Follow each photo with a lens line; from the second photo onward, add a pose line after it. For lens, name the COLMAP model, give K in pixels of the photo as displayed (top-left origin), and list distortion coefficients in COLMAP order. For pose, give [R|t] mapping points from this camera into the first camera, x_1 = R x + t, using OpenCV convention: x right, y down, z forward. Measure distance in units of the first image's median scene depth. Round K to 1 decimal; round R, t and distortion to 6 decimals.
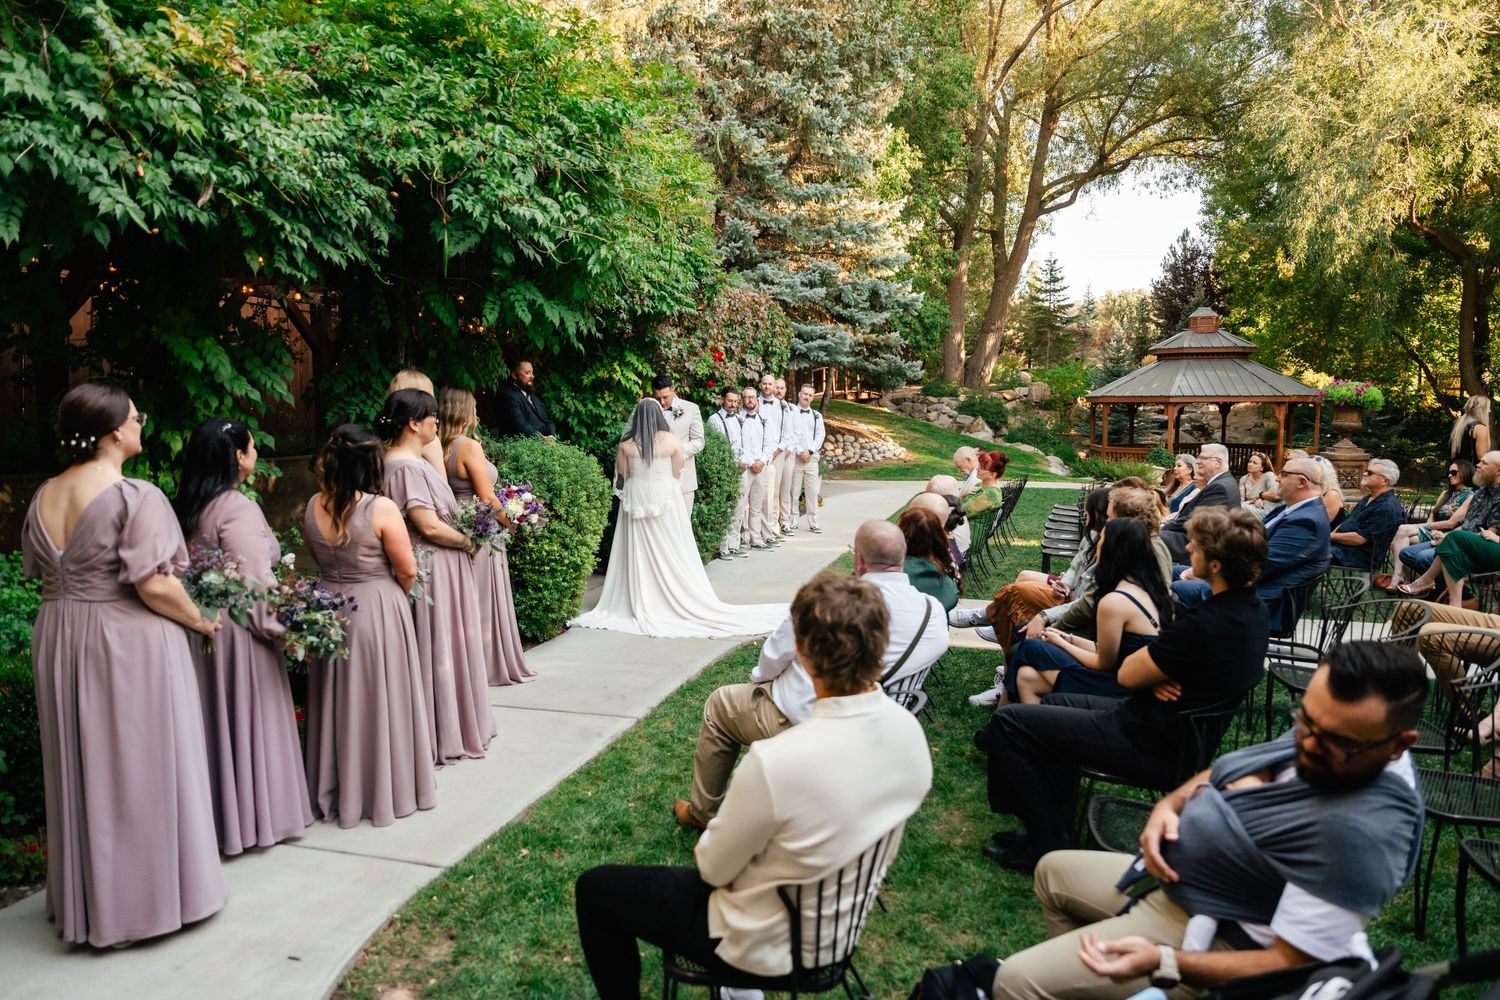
lens RADIAL K [[994.0, 0, 741.3], [0, 994.0, 500.9], [0, 0, 1]] dist [0.003195, -0.003425]
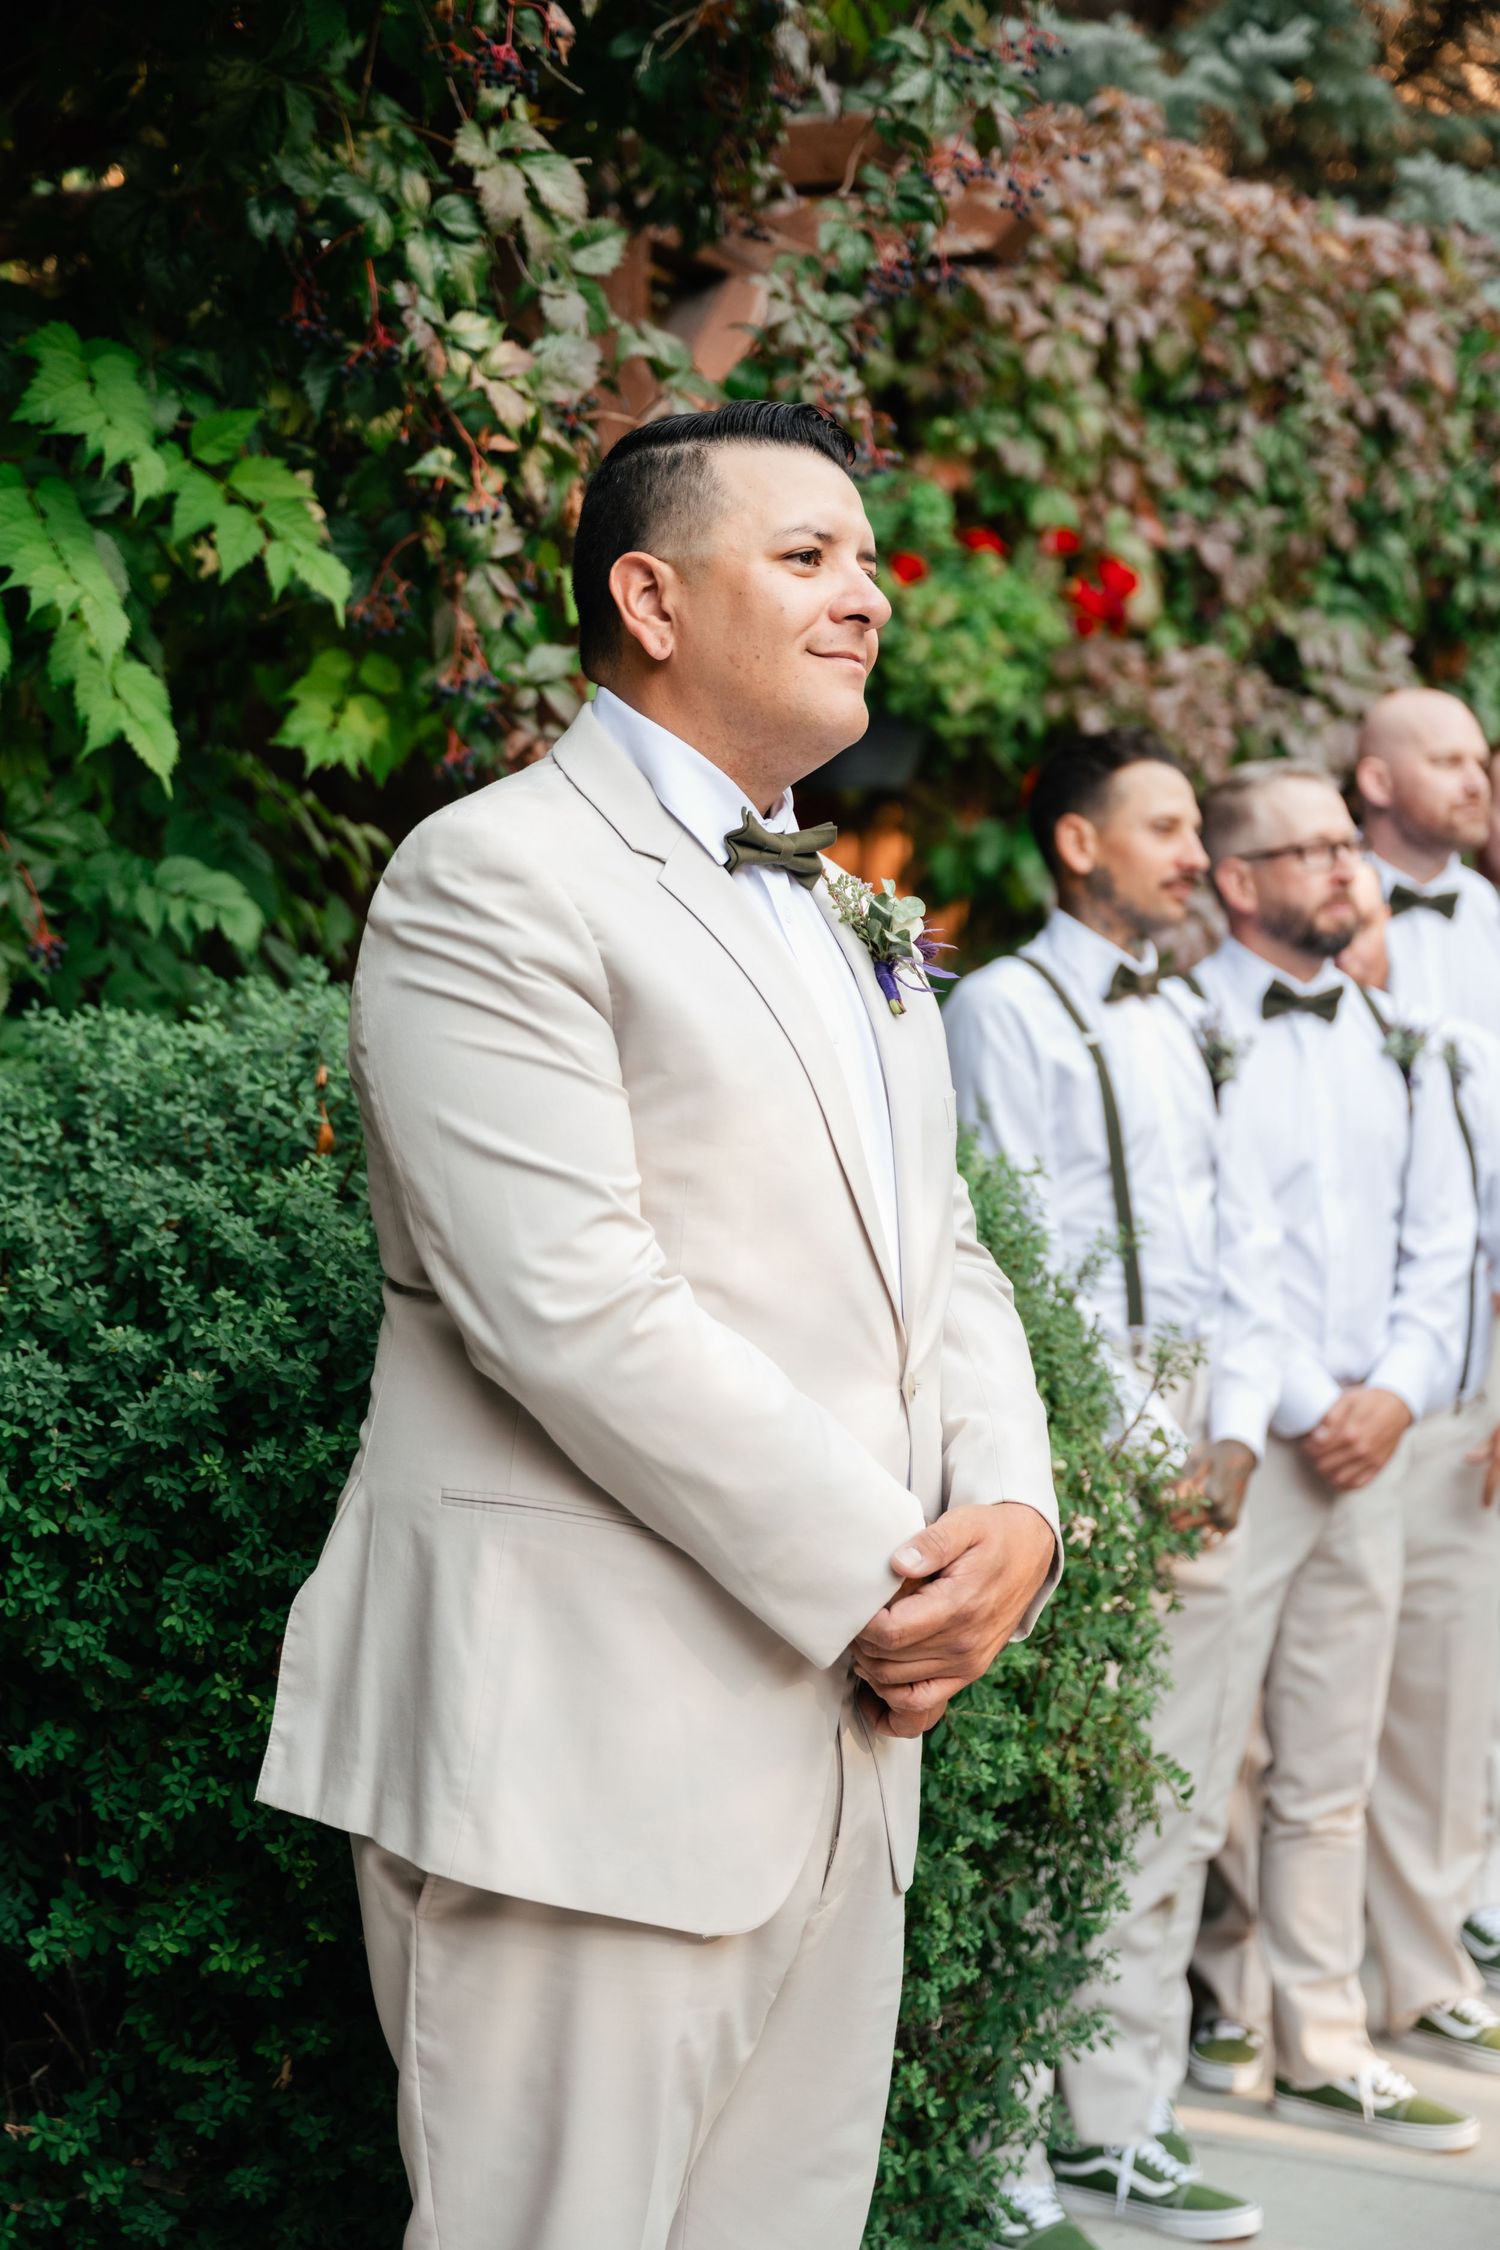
lens RADIAL K [[3674.9, 0, 736.7], [0, 3674.9, 1121.5], [0, 0, 1]] dist [0.028926, 0.000000]
pose [[0.987413, 0.028950, -0.155490, 0.005844], [-0.037919, 0.997764, -0.055030, -0.023443], [0.153549, 0.060234, 0.986303, 0.288341]]
